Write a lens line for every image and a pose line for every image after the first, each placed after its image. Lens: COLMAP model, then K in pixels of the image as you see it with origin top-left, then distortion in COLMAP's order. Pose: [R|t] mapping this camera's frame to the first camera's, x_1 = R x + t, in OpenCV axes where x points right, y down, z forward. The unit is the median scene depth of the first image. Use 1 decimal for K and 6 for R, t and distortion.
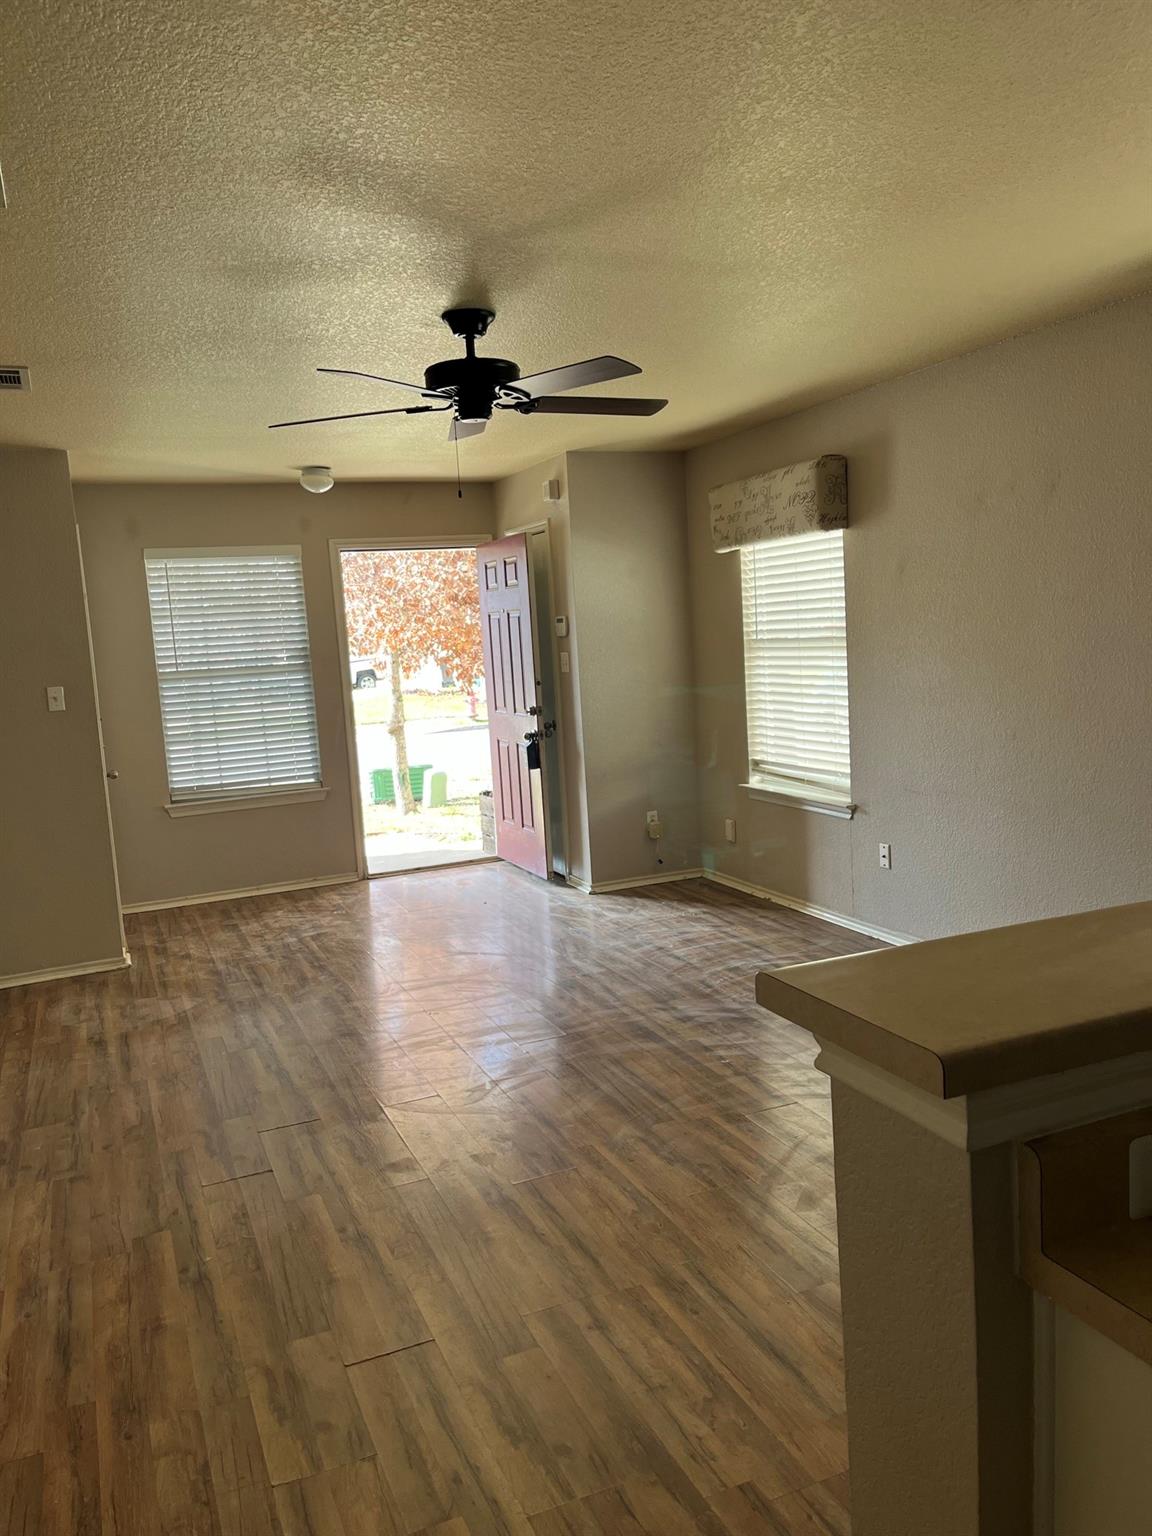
lens RADIAL K [[1165.9, 0, 563.9], [0, 1165.9, 772.0], [0, 0, 1]] dist [0.060464, -0.068341]
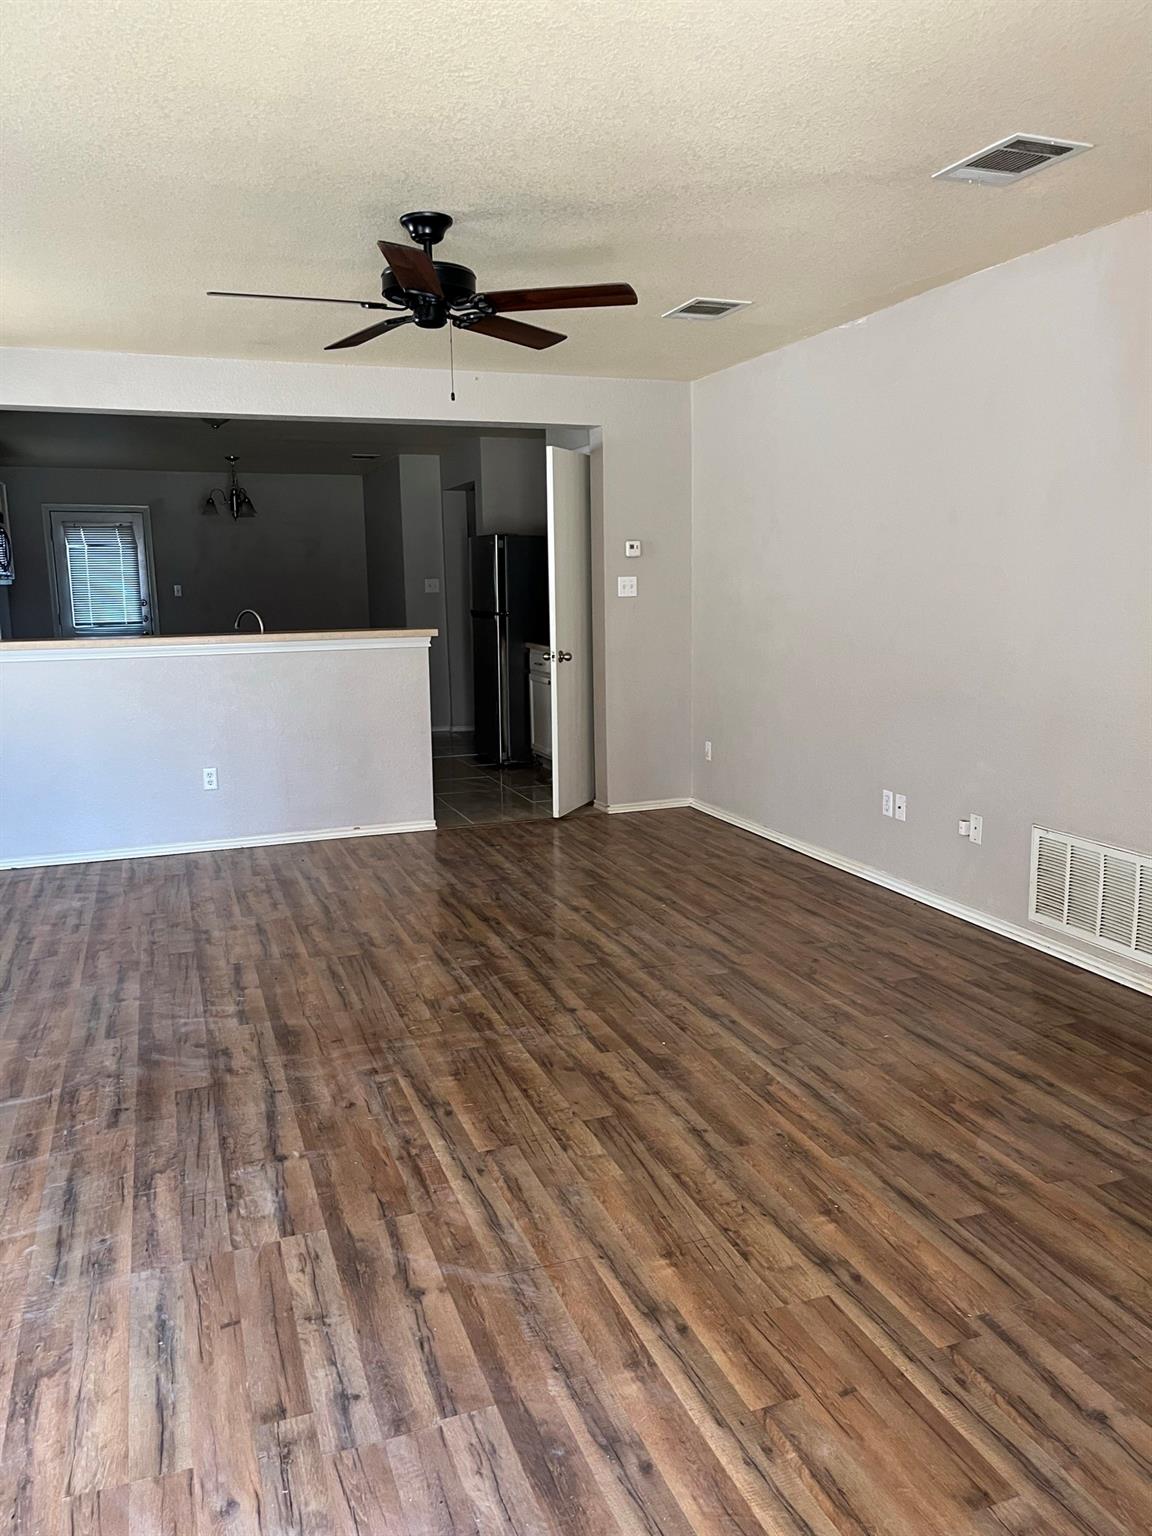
lens RADIAL K [[1165.9, 0, 577.1], [0, 1165.9, 769.6], [0, 0, 1]] dist [0.060464, -0.068341]
pose [[-0.996238, 0.064648, 0.057707, -0.160655], [0.078257, 0.957186, 0.278694, -0.141519], [-0.037220, 0.282162, -0.958645, 1.433111]]
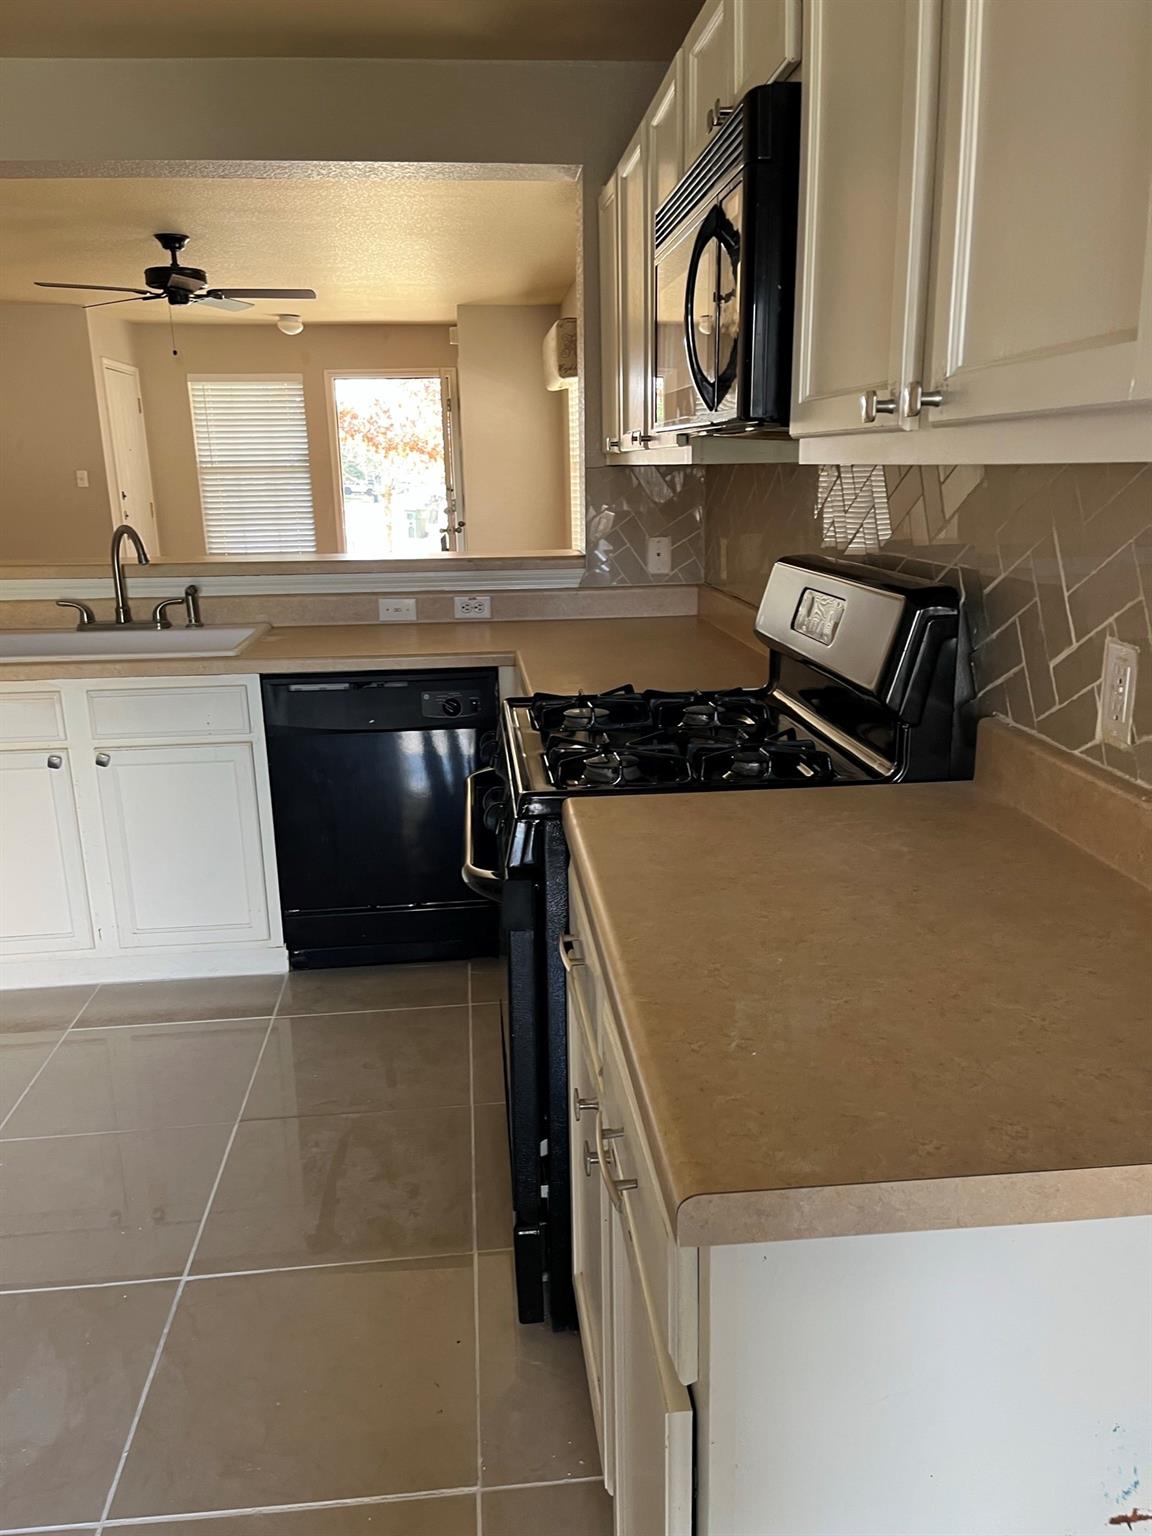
lens RADIAL K [[1165.9, 0, 587.7], [0, 1165.9, 776.7], [0, 0, 1]] dist [0.060464, -0.068341]
pose [[0.958095, 0.115308, -0.262218, 0.646560], [-0.074092, 0.984007, 0.161990, 0.021056], [0.276703, -0.135774, 0.951315, -0.313697]]
